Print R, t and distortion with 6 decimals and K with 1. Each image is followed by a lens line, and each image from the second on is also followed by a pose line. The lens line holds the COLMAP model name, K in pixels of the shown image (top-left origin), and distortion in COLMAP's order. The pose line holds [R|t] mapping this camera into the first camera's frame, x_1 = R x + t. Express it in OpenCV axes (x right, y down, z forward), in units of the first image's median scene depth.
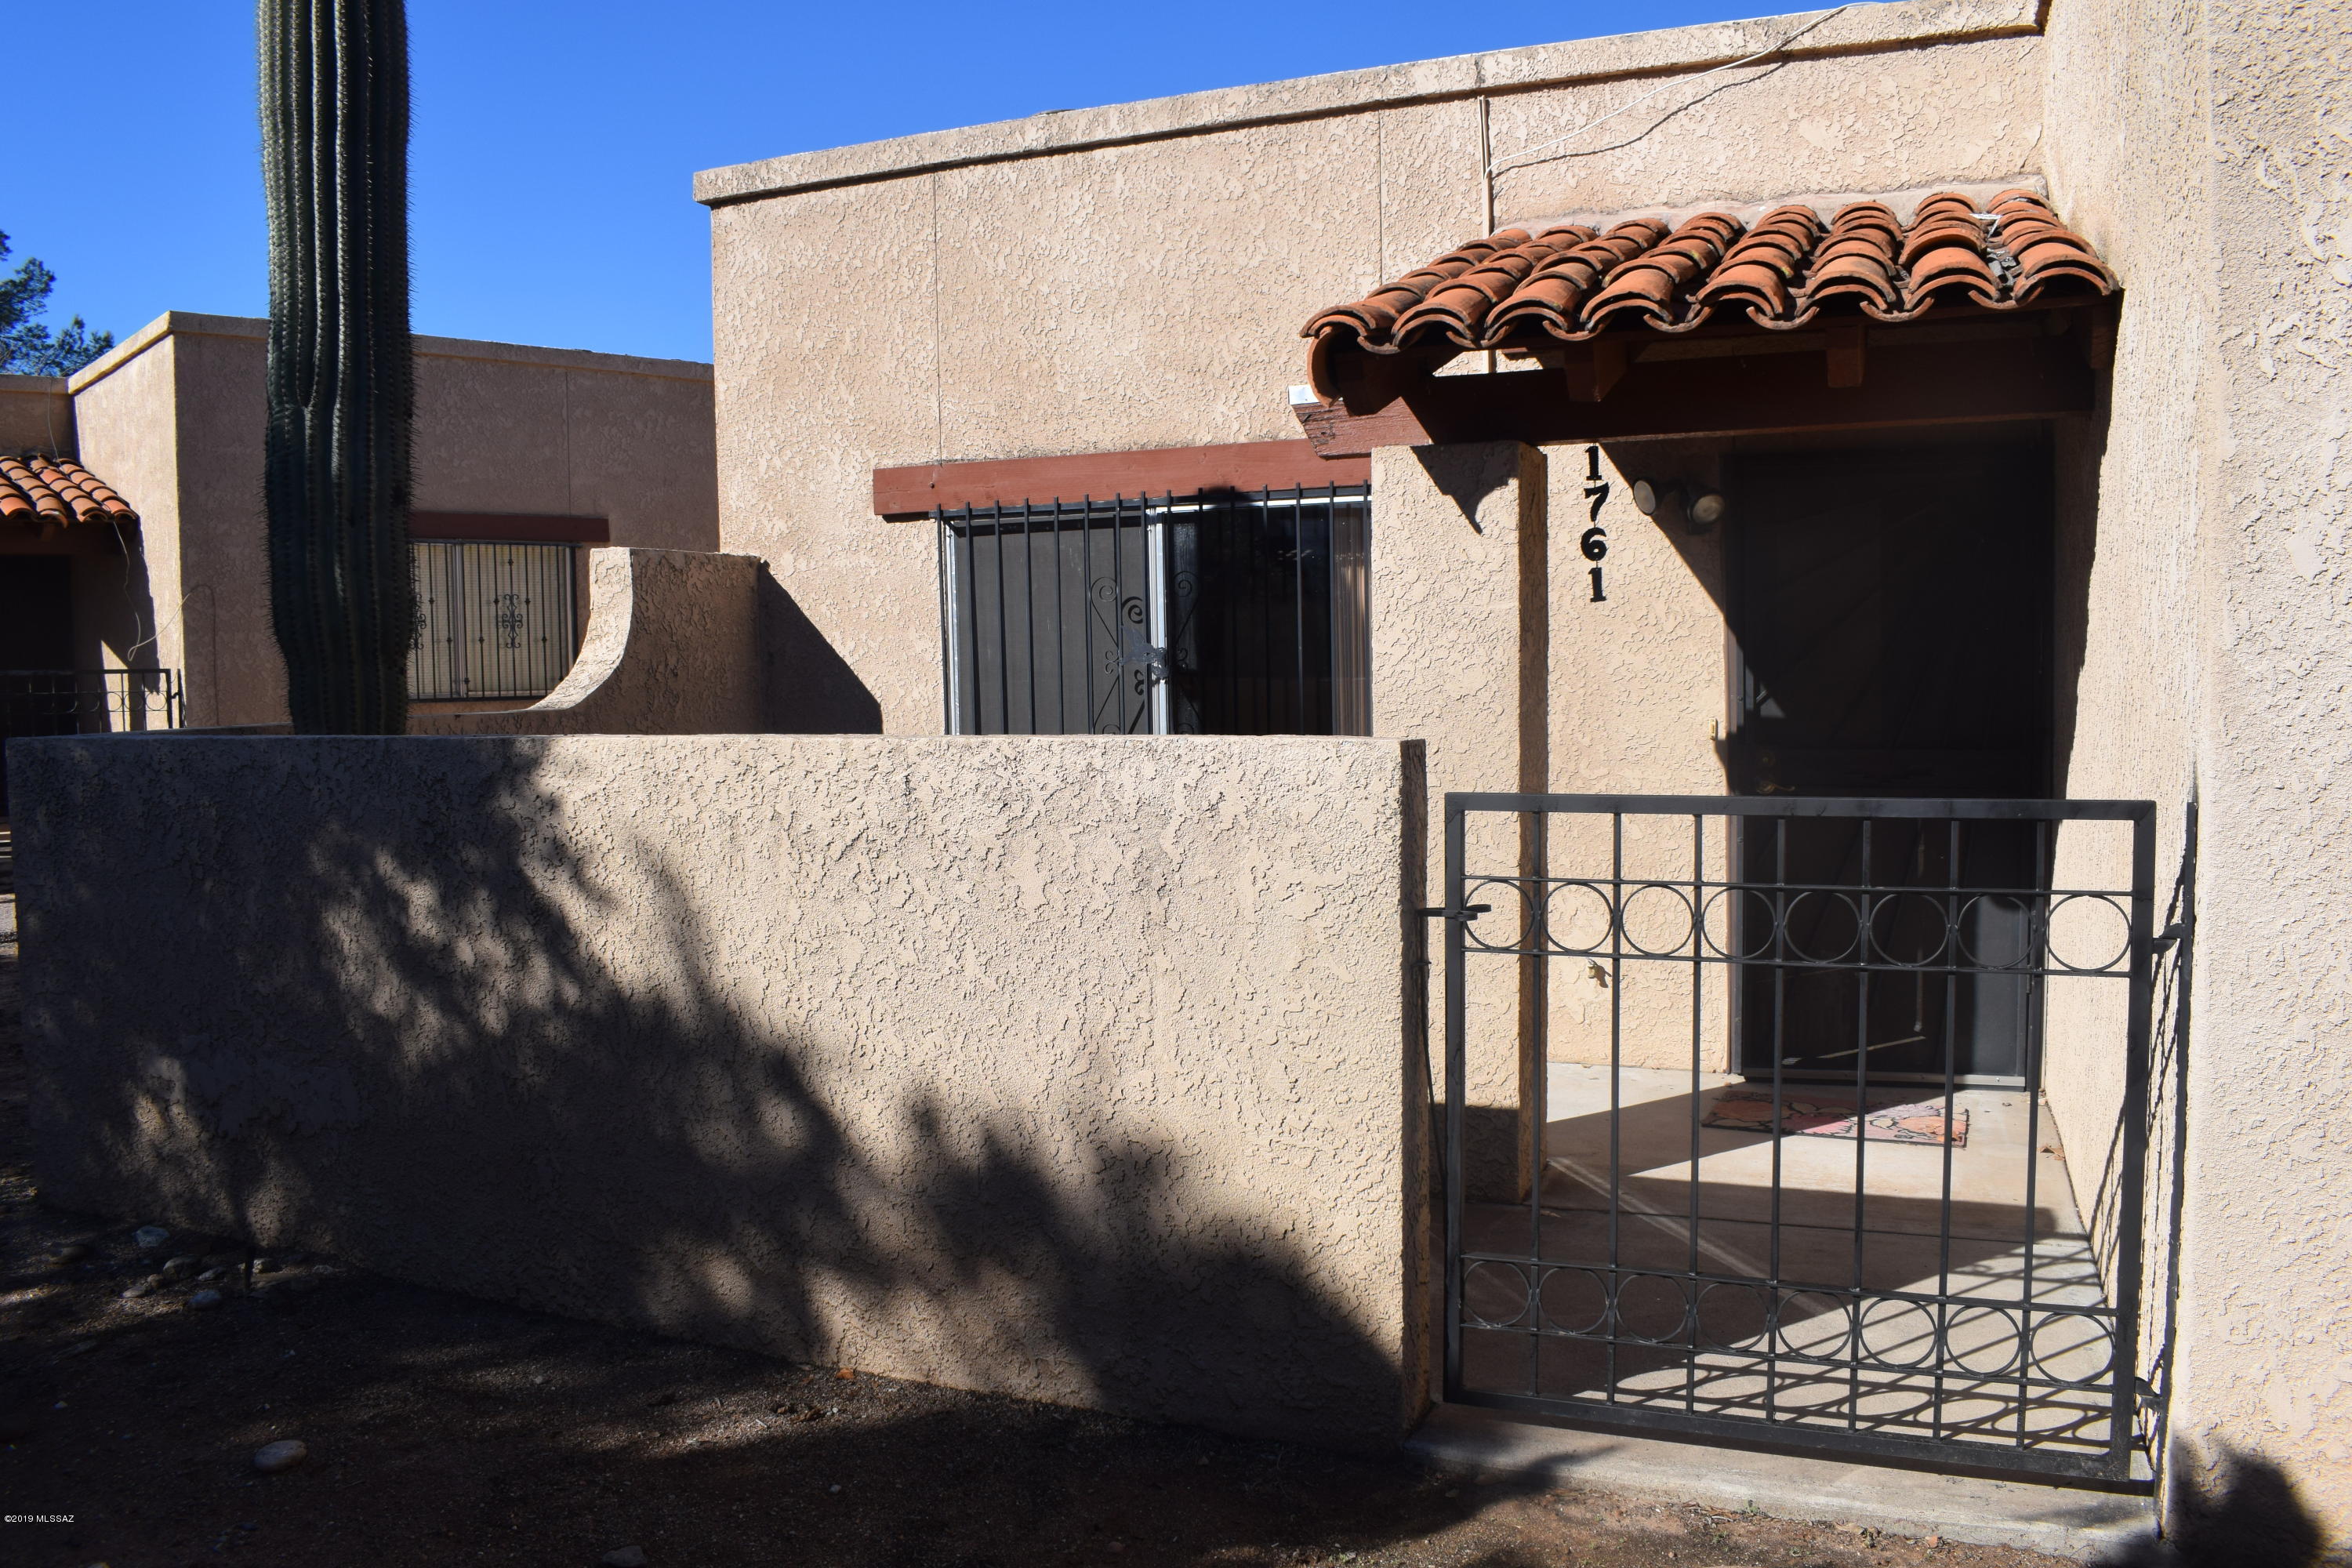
lens RADIAL K [[1828.6, 0, 1170.0], [0, 1828.6, 782.8], [0, 0, 1]] dist [-0.093363, 0.011259]
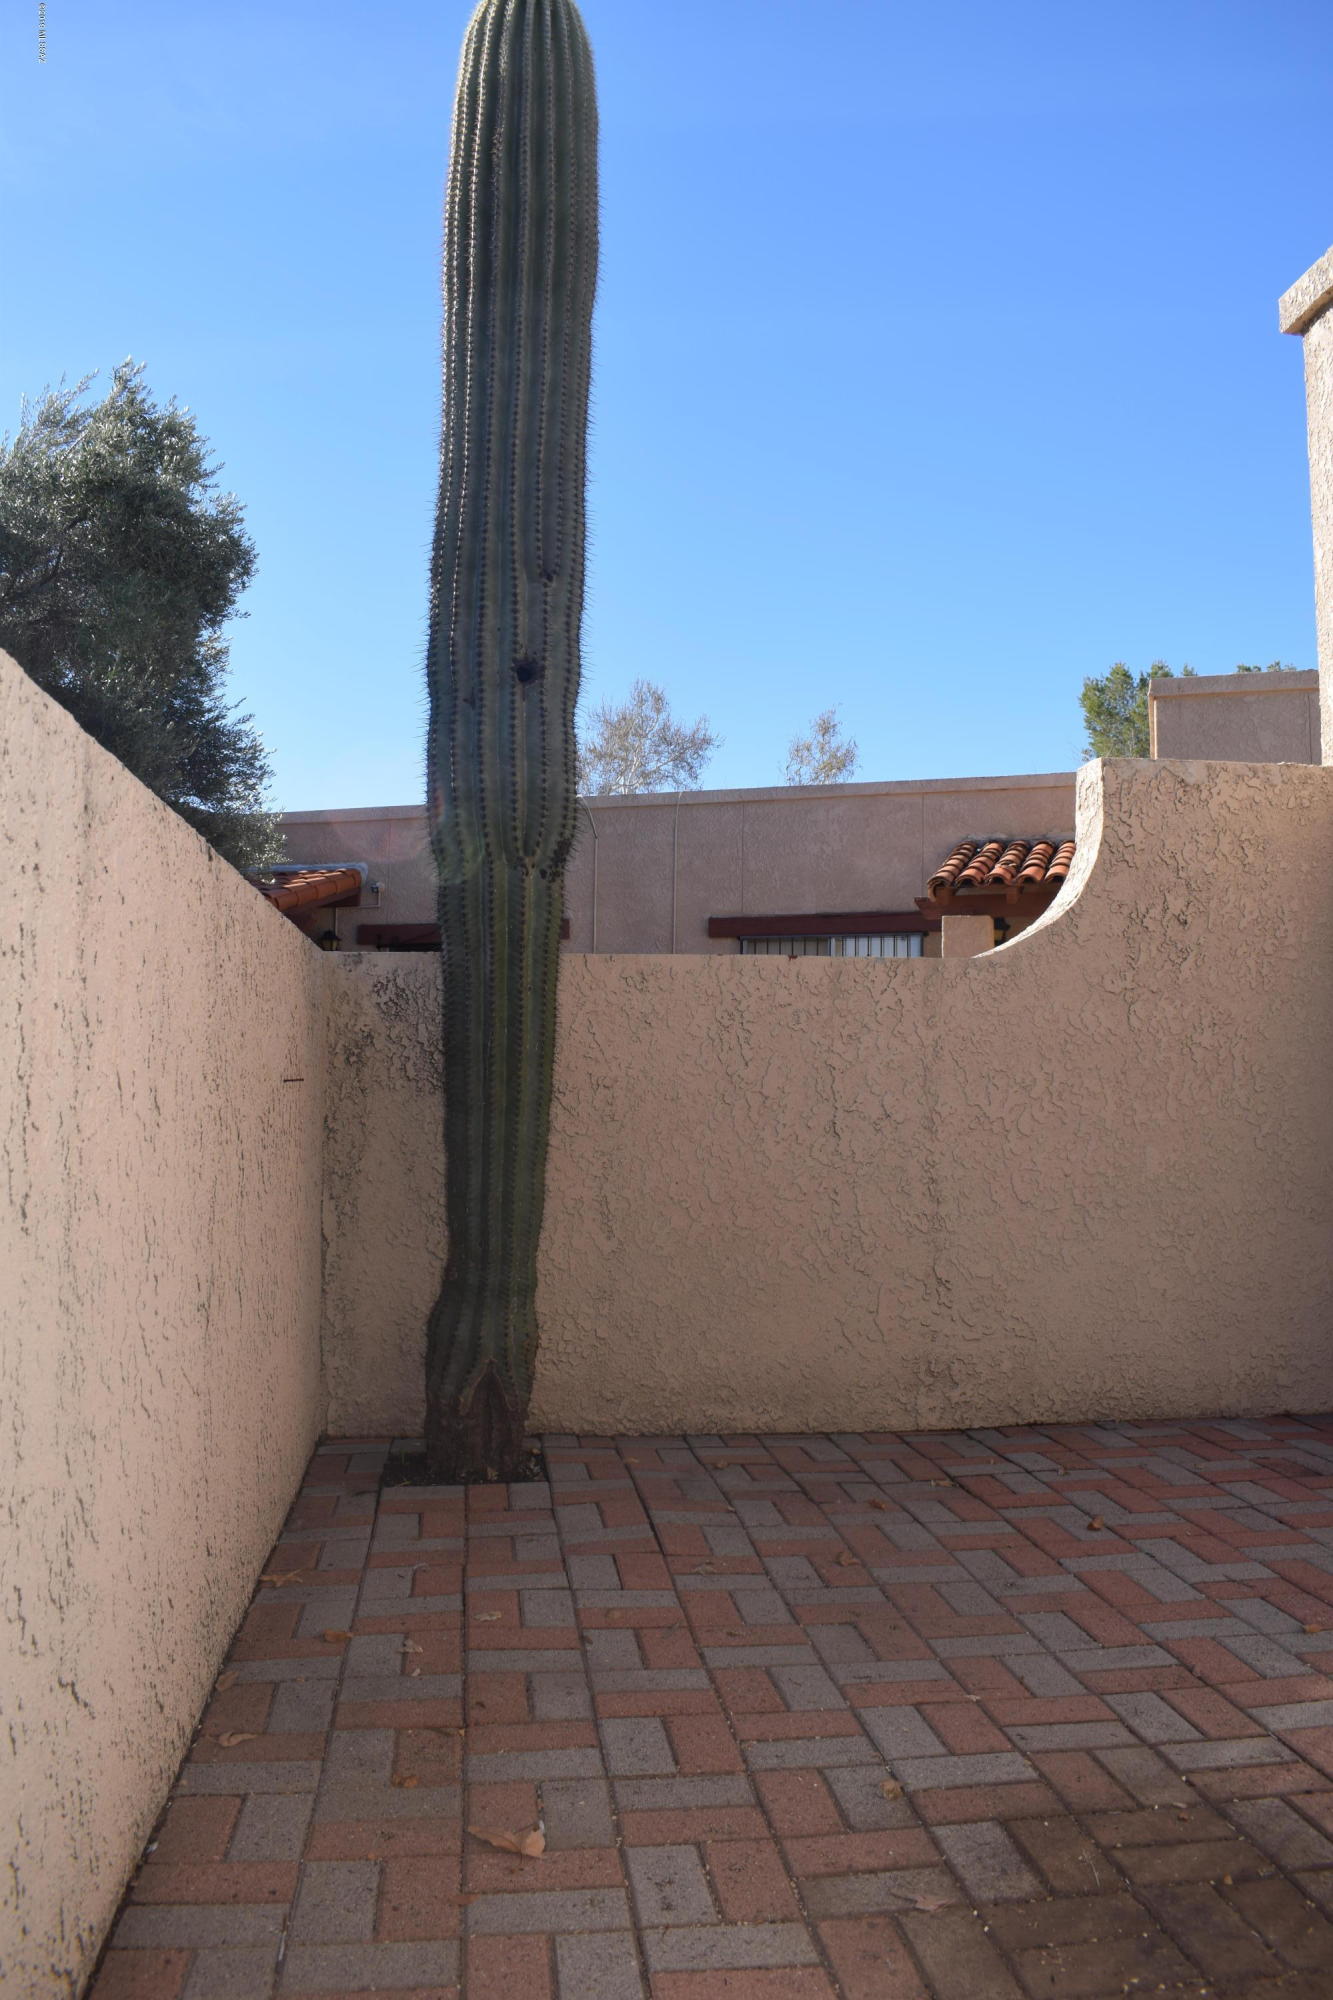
lens RADIAL K [[1554.9, 0, 666.5], [0, 1554.9, 1000.0], [0, 0, 1]] dist [-0.093363, 0.011259]
pose [[0.499832, -0.028155, -0.865665, 0.237846], [-0.068859, 0.995016, -0.072122, 0.045795], [0.863381, 0.095658, 0.495402, 0.699995]]
